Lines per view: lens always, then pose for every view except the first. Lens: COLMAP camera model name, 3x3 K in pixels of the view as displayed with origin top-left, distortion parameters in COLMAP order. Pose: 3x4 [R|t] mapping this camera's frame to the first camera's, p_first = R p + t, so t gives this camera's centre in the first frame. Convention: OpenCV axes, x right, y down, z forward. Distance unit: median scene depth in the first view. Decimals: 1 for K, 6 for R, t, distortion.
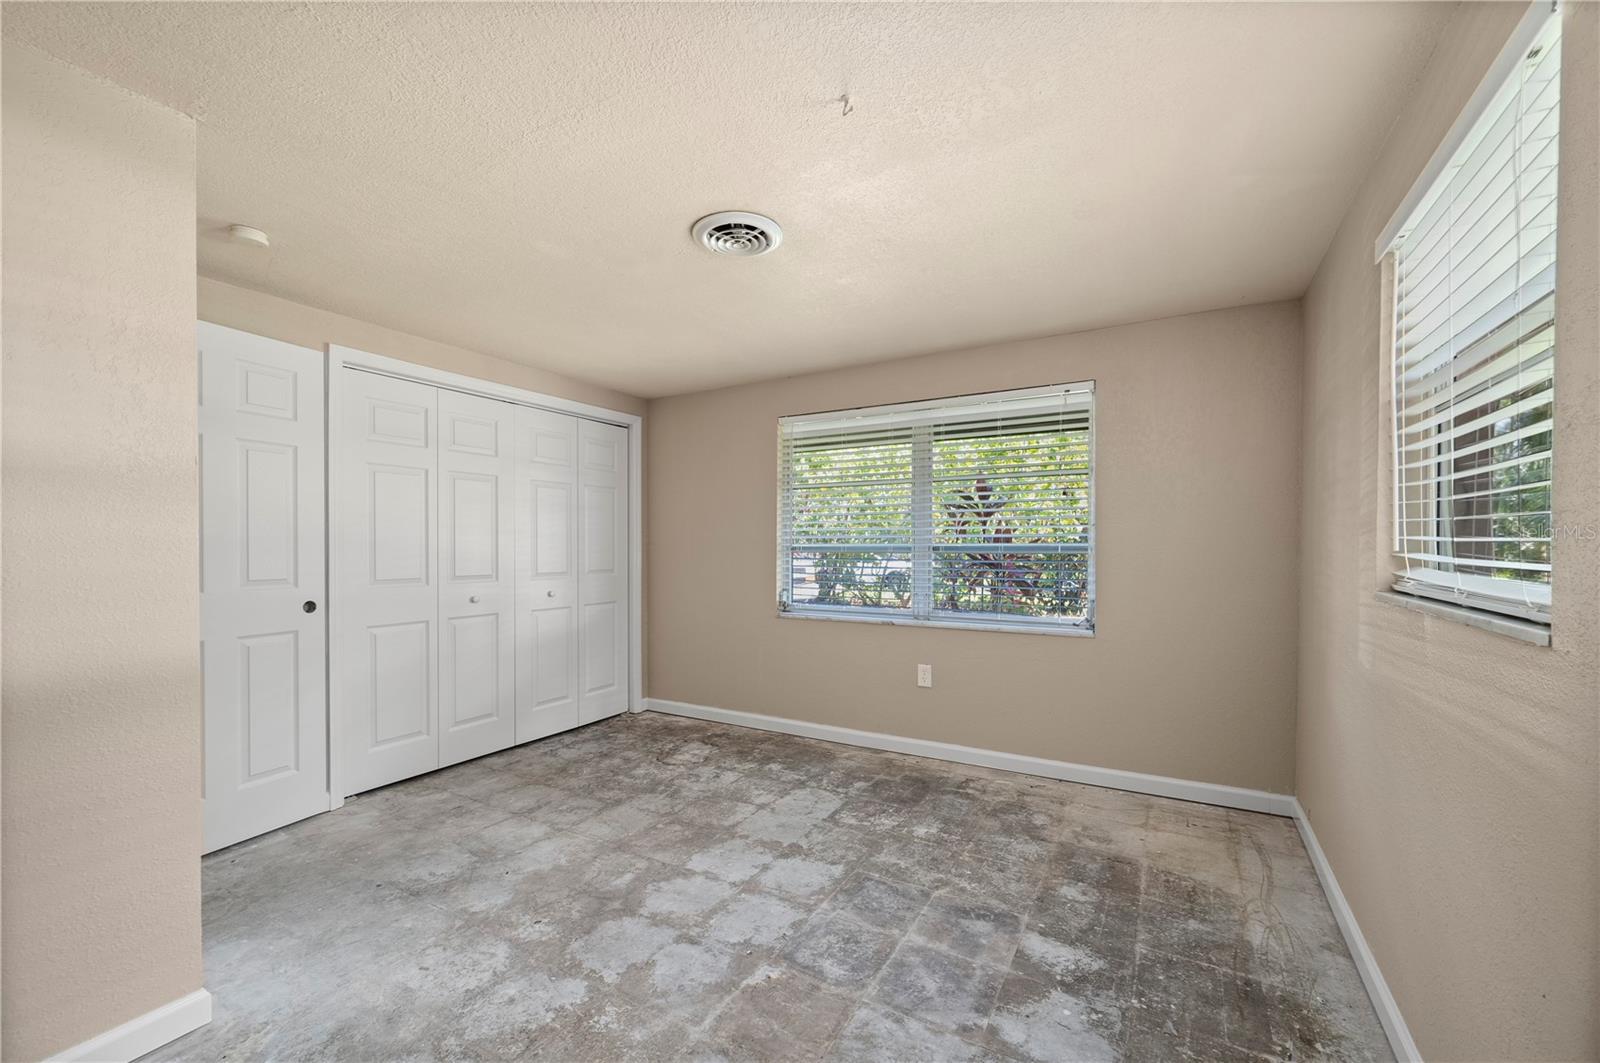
lens RADIAL K [[637.2, 0, 805.9], [0, 637.2, 544.3], [0, 0, 1]] dist [-0.000304, 0.000020]
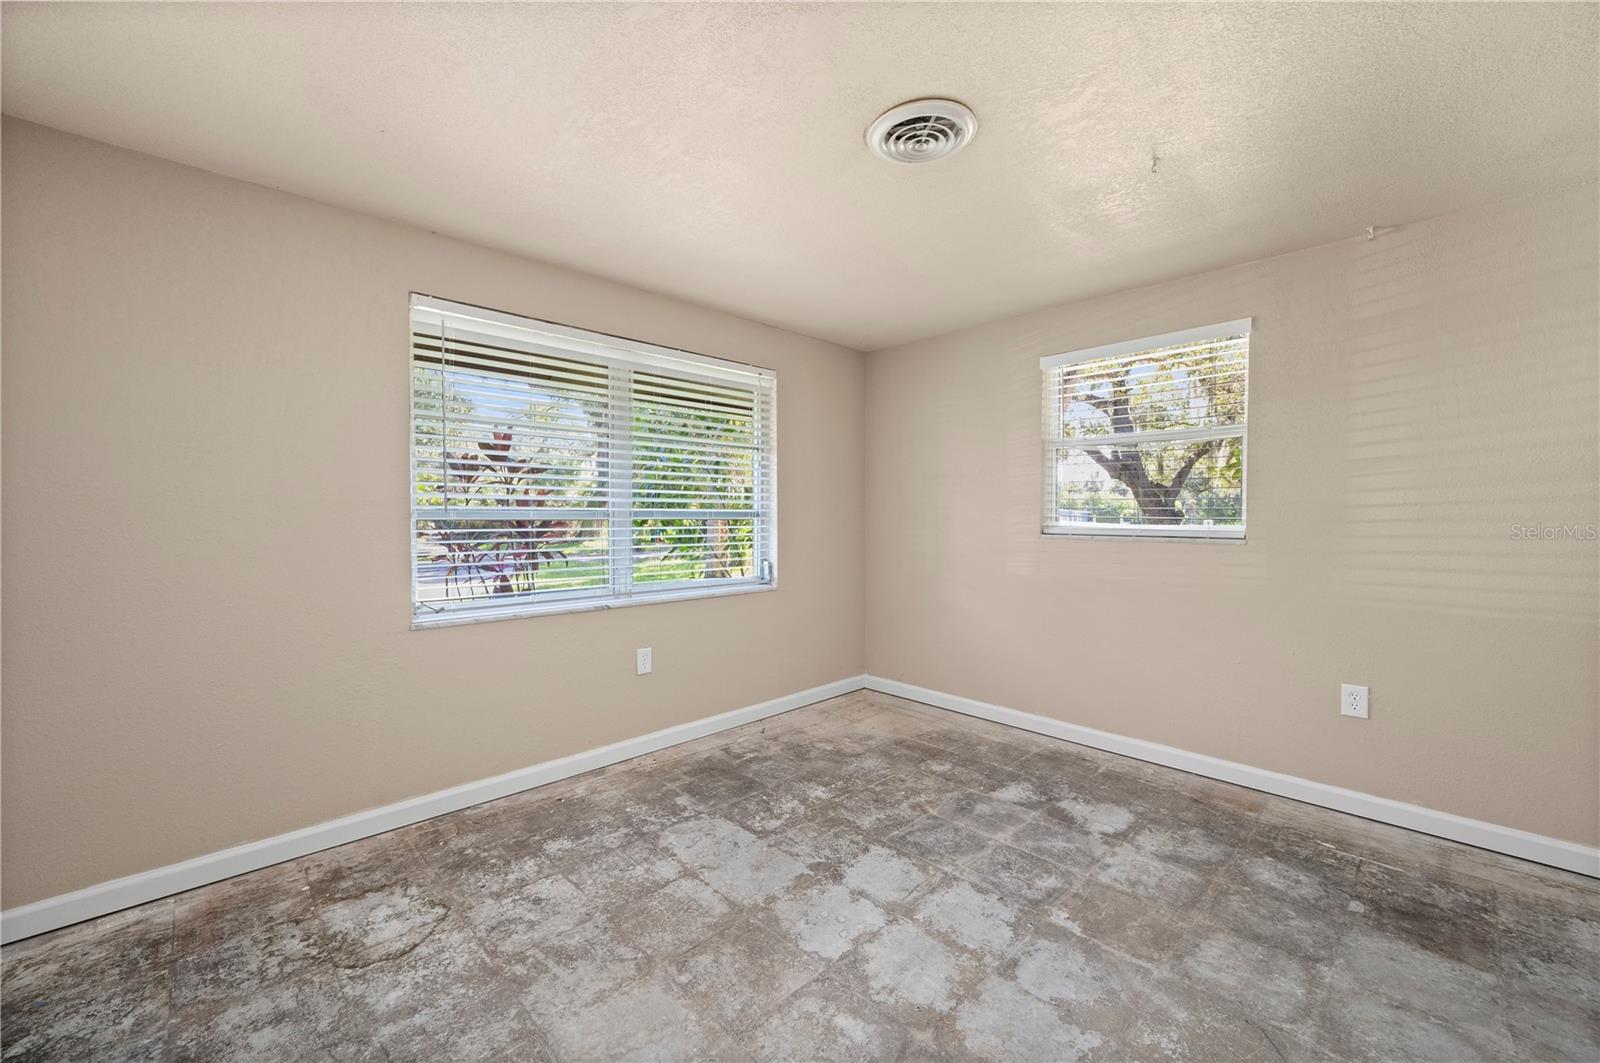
lens RADIAL K [[627.7, 0, 800.0], [0, 627.7, 531.5], [0, 0, 1]] dist [-0.000144, -0.000069]
pose [[0.281429, -0.023711, 0.959289, -0.743111], [-0.002564, 0.999673, 0.025461, 0.010001], [-0.959579, -0.009626, 0.281276, 0.728827]]
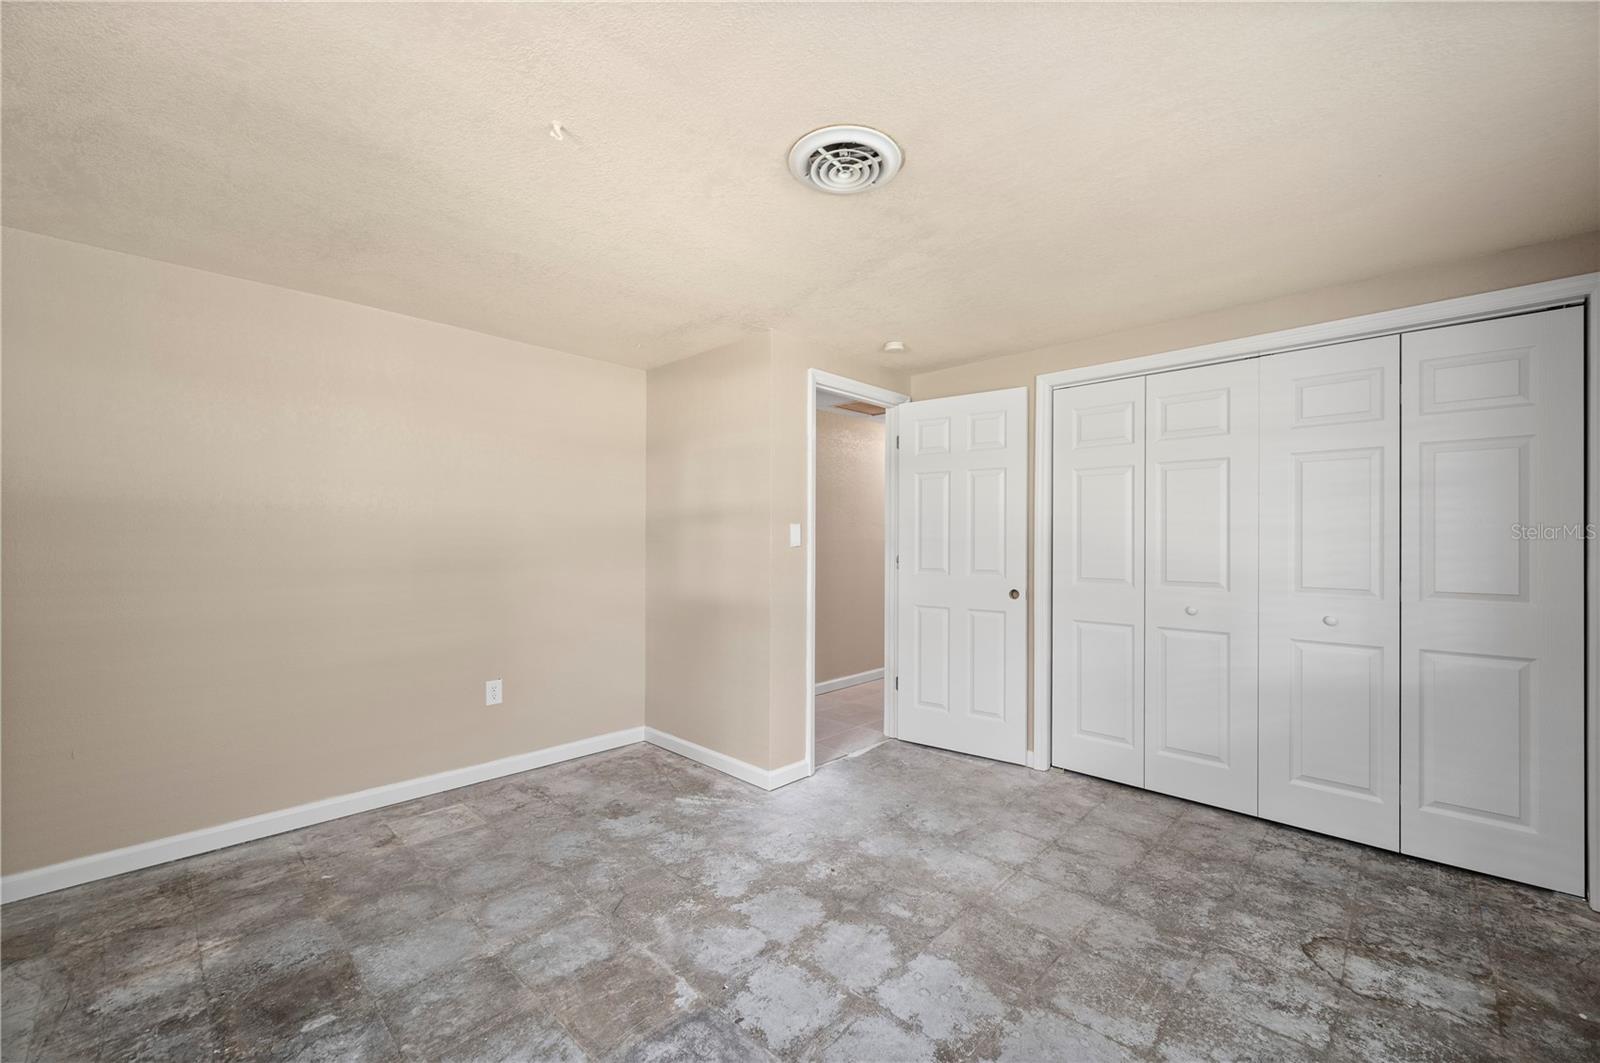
lens RADIAL K [[637.2, 0, 805.9], [0, 637.2, 544.3], [0, 0, 1]] dist [-0.000304, 0.000020]
pose [[-0.241194, 0.002963, -0.970472, 0.529591], [-0.001272, 0.999994, 0.003370, -0.004783], [0.970476, 0.002047, -0.241189, 0.906566]]
